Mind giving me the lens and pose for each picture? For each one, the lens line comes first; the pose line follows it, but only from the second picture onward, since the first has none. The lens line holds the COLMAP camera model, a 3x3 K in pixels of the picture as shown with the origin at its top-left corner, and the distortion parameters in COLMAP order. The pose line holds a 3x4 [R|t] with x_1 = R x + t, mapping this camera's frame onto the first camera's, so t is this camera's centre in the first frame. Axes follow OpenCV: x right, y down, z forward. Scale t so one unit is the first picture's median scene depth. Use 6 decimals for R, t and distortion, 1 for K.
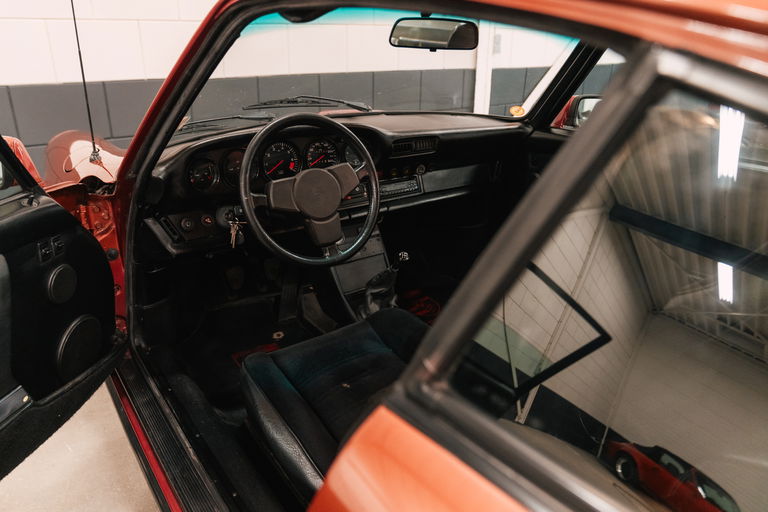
lens RADIAL K [[570.6, 0, 401.7], [0, 570.6, 254.8], [0, 0, 1]] dist [-0.031912, 0.006146]
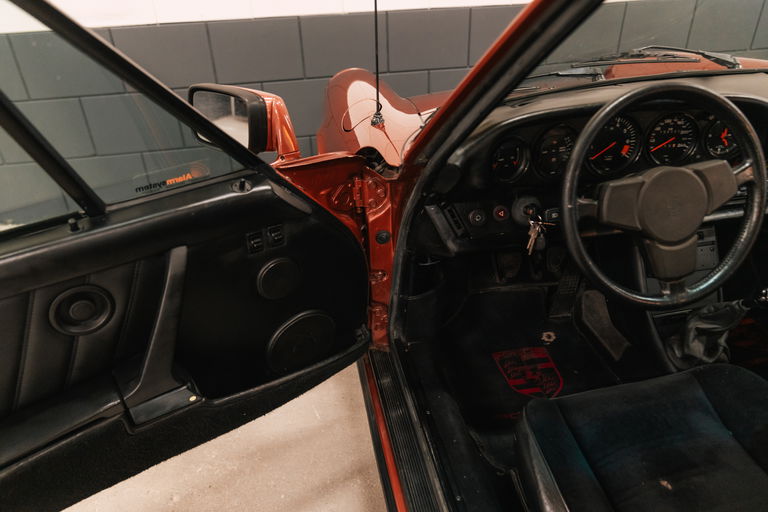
lens RADIAL K [[570.6, 0, 401.7], [0, 570.6, 254.8], [0, 0, 1]] dist [-0.031912, 0.006146]
pose [[0.907551, 0.164229, -0.386497, -0.157684], [-0.115359, 0.982449, 0.146579, -0.103554], [0.403787, -0.088442, 0.910568, 0.242982]]
